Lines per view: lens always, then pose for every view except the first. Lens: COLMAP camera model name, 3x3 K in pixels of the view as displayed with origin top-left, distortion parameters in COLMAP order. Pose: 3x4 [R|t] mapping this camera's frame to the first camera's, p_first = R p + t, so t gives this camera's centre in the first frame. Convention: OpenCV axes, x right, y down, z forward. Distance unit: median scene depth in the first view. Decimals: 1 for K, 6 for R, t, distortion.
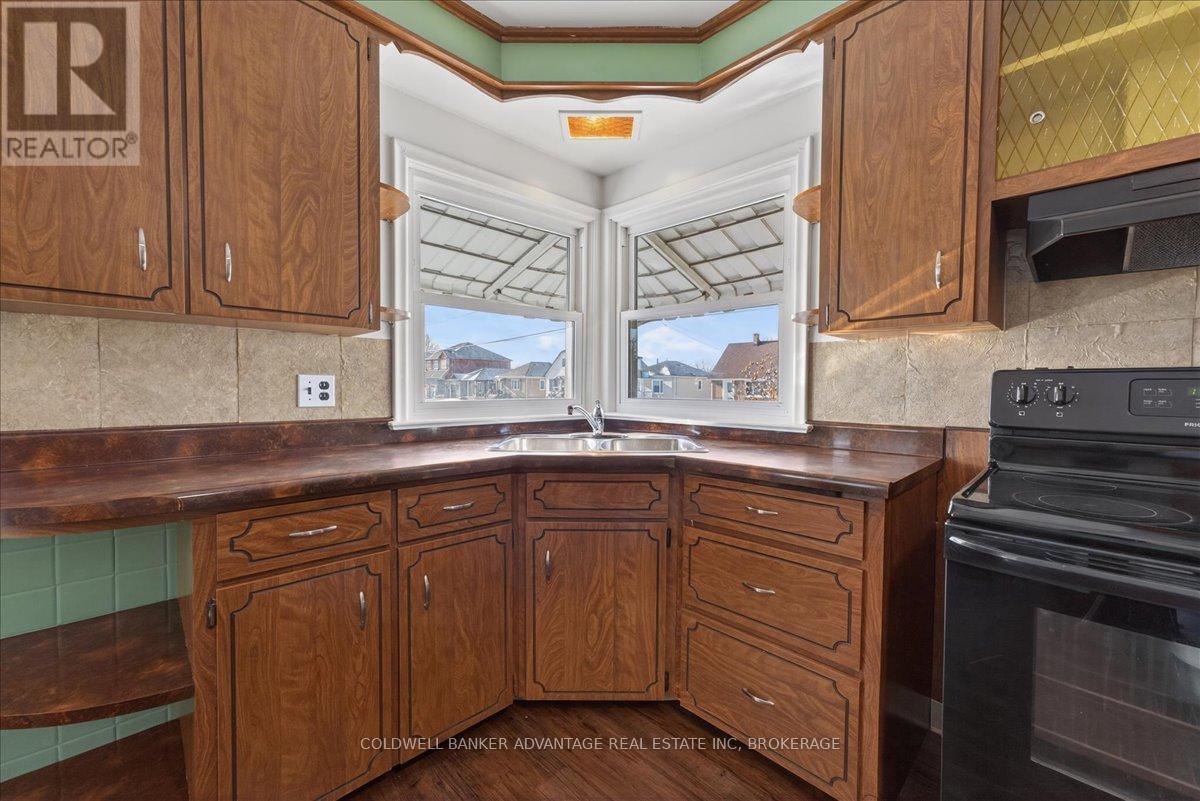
lens RADIAL K [[481.7, 0, 596.9], [0, 481.7, 400.3], [0, 0, 1]] dist [-0.037077, 0.026847]
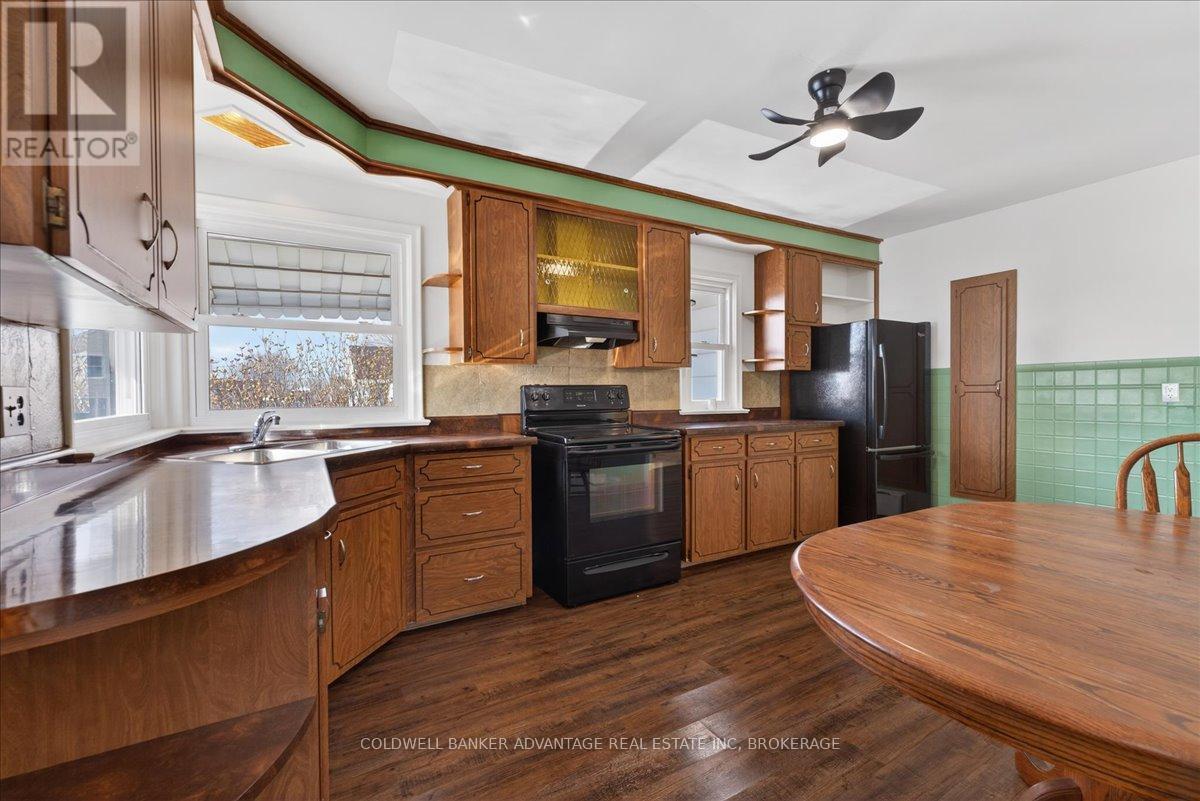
lens RADIAL K [[501.9, 0, 600.0], [0, 501.9, 400.5], [0, 0, 1]] dist [0.019379, 0.000018]
pose [[0.256487, -0.024640, 0.966234, -1.137683], [0.041516, 0.999033, 0.014456, -0.012780], [-0.965656, 0.036406, 0.257262, 0.081267]]
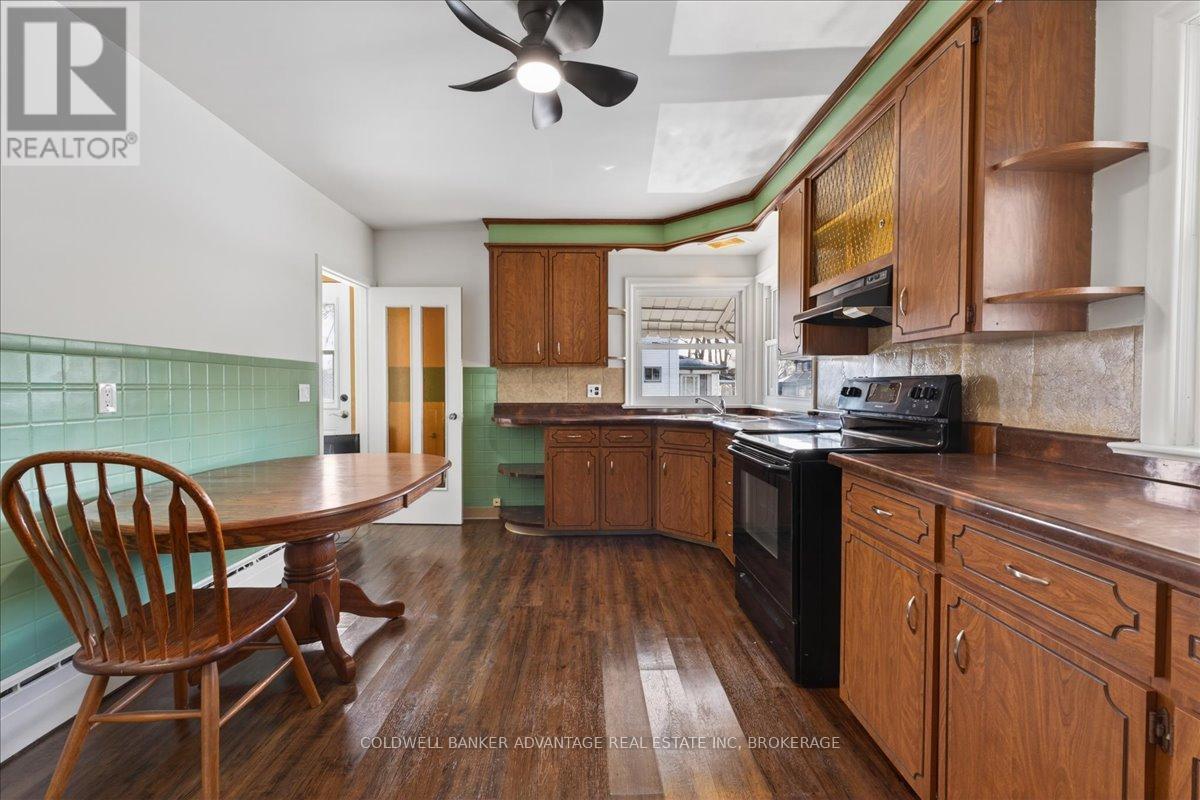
lens RADIAL K [[501.9, 0, 600.0], [0, 501.9, 400.0], [0, 0, 1]] dist [0.019379, 0.000018]
pose [[0.733188, 0.010011, -0.679952, 1.290420], [-0.014128, 0.999900, -0.000512, 0.028923], [0.679879, 0.009982, 0.733256, -0.943374]]
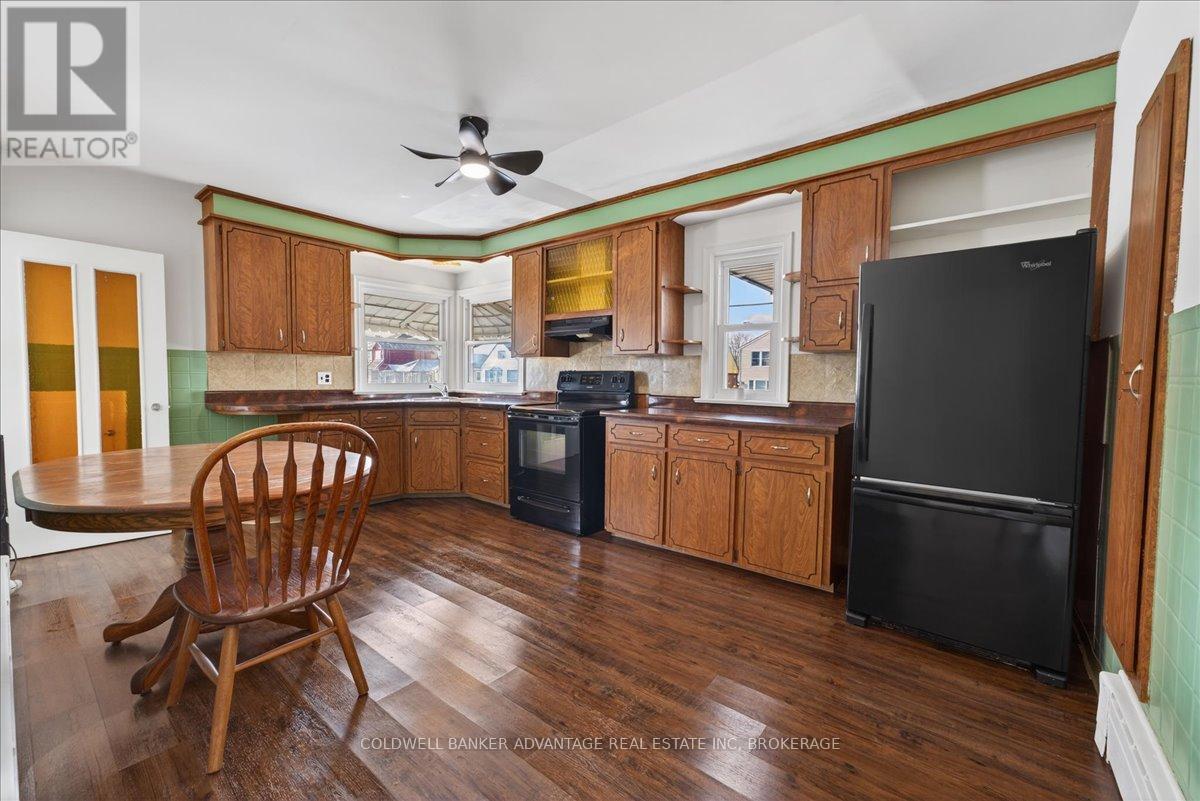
lens RADIAL K [[481.7, 0, 596.9], [0, 481.7, 400.3], [0, 0, 1]] dist [-0.037077, 0.026847]
pose [[0.992926, -0.002881, 0.118701, 0.613914], [0.000861, 0.999854, 0.017062, 0.060983], [-0.118733, -0.016839, 0.992783, -1.879668]]
